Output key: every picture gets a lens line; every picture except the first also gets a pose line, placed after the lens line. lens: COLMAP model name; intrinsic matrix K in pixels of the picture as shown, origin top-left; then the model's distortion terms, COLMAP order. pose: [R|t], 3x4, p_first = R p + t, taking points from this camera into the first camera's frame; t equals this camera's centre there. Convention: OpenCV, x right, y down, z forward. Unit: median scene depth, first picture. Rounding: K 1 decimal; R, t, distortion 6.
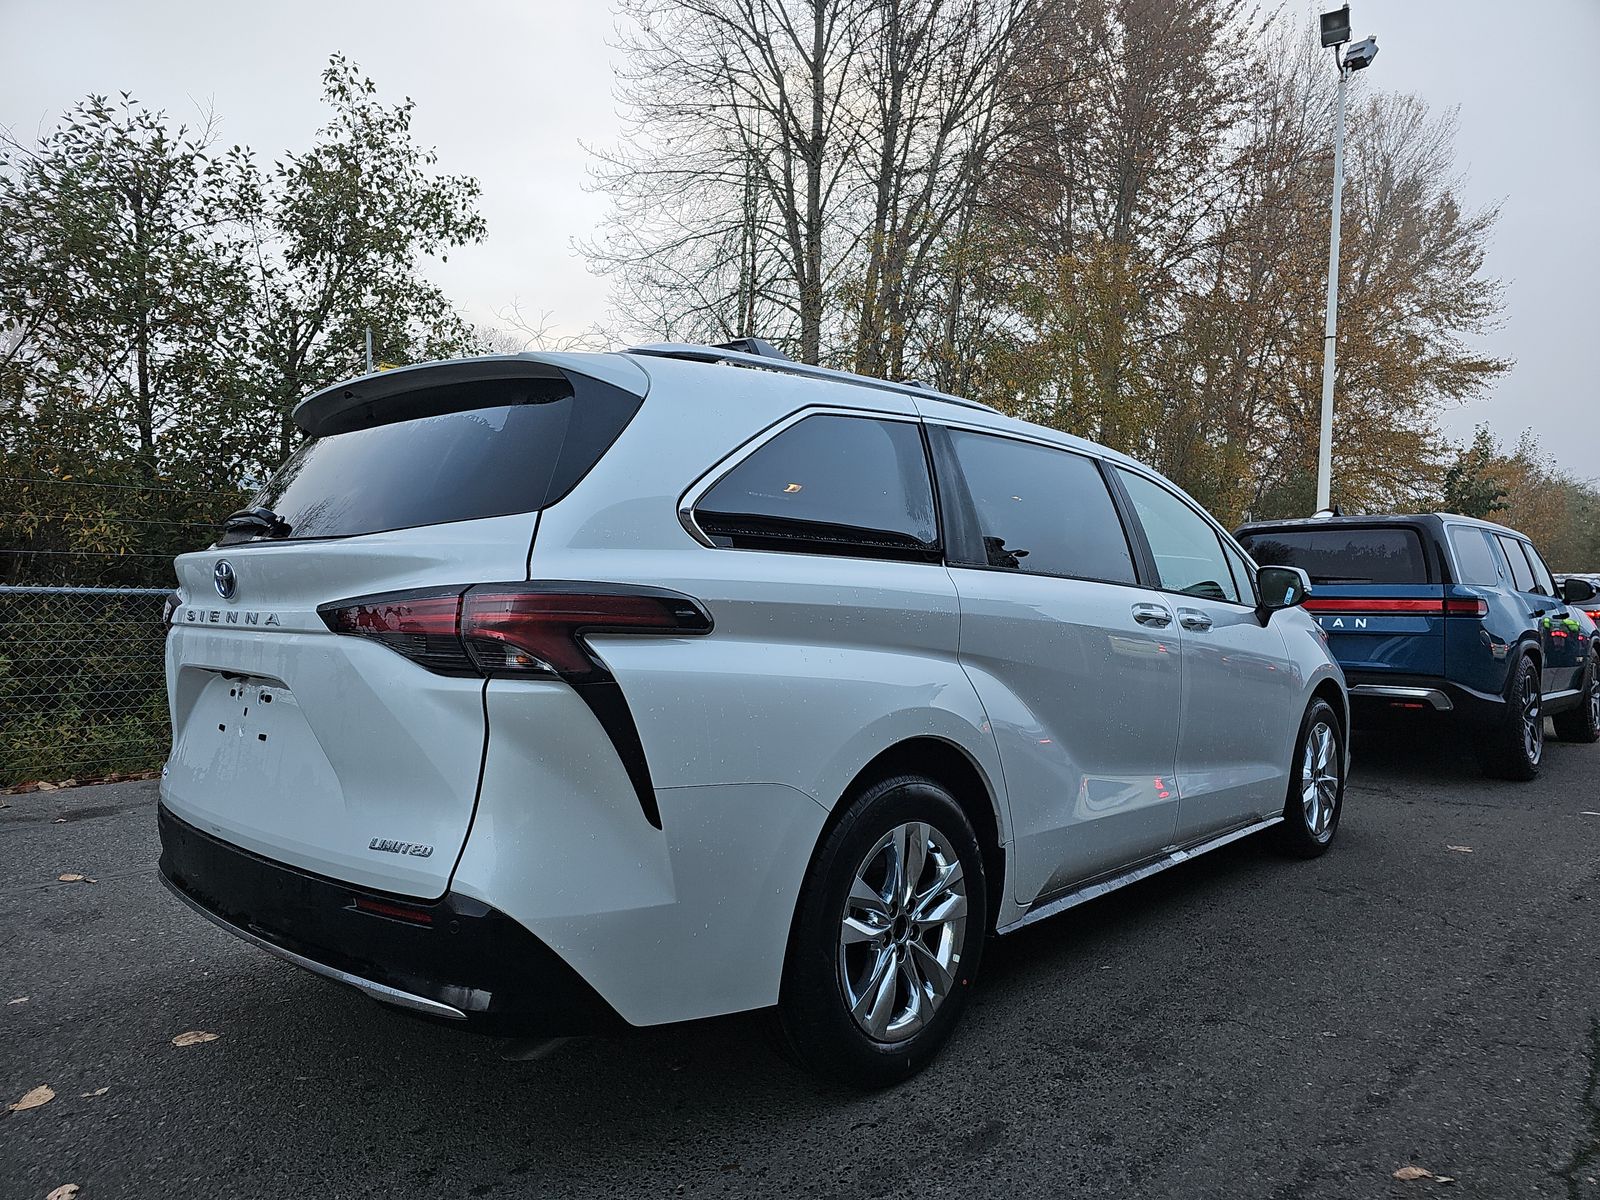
lens RADIAL K [[1080.9, 0, 786.2], [0, 1080.9, 599.3], [0, 0, 1]] dist [0.055336, -0.041883]
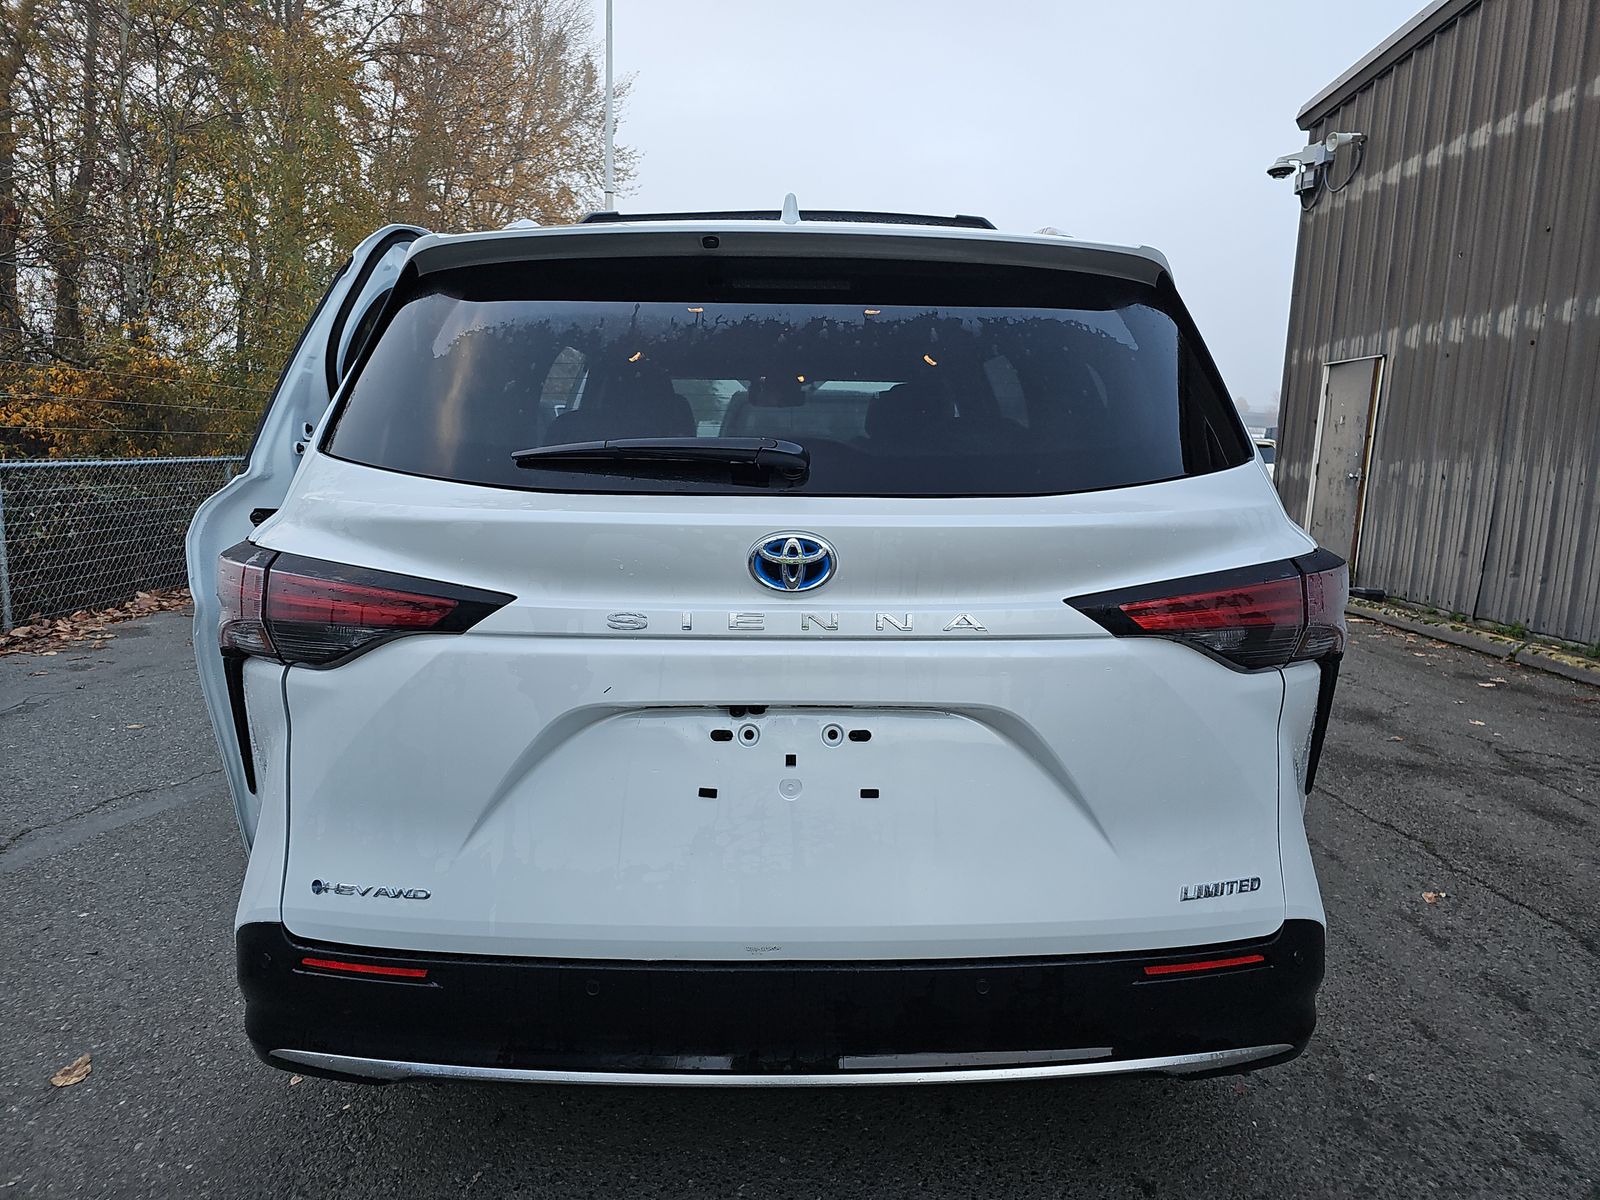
lens RADIAL K [[1080.9, 0, 794.6], [0, 1080.9, 599.5], [0, 0, 1]] dist [0.055336, -0.041883]
pose [[0.711142, -0.109287, 0.694502, -0.123513], [-0.000349, 0.987789, 0.155796, -0.012157], [-0.703048, -0.111035, 0.702421, 0.074608]]
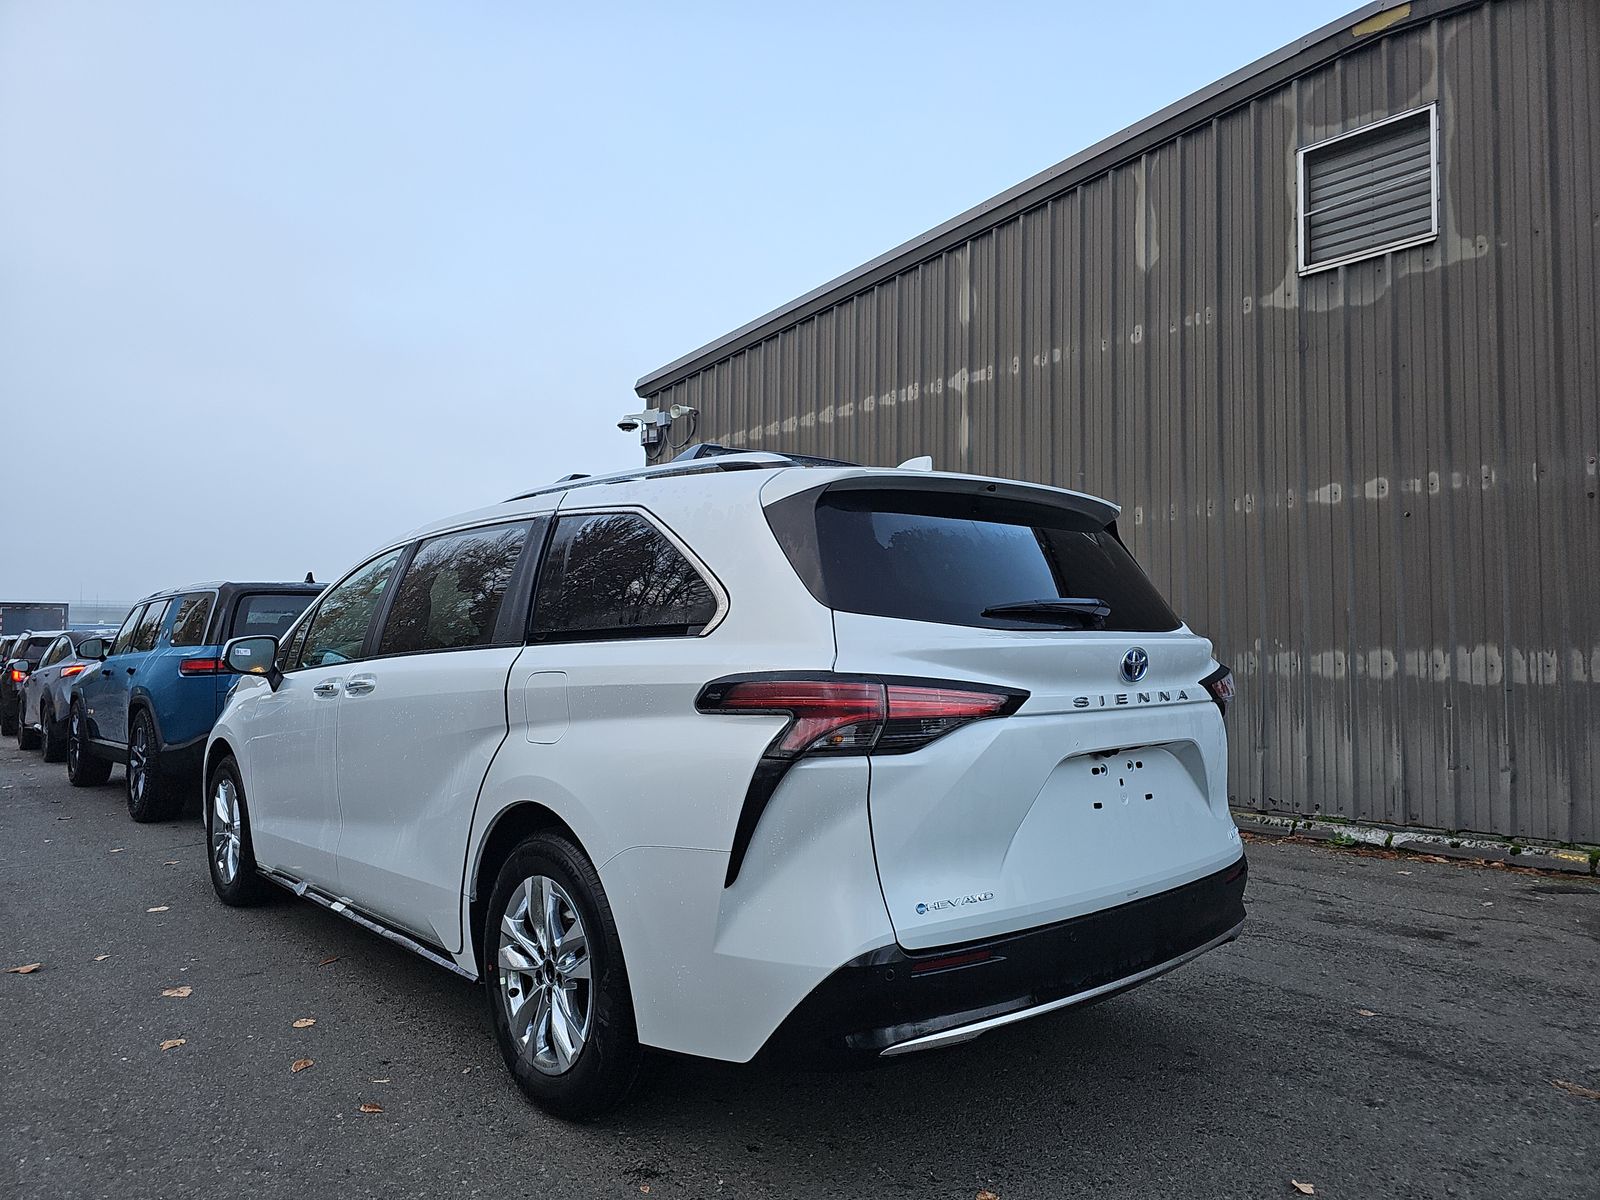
lens RADIAL K [[1080.9, 0, 799.7], [0, 1080.9, 606.4], [0, 0, 1]] dist [0.055336, -0.041883]
pose [[0.075974, 0.025403, 0.996786, -0.217239], [0.009640, 0.999610, -0.026210, -0.006959], [-0.997063, 0.011601, 0.075700, 0.164585]]
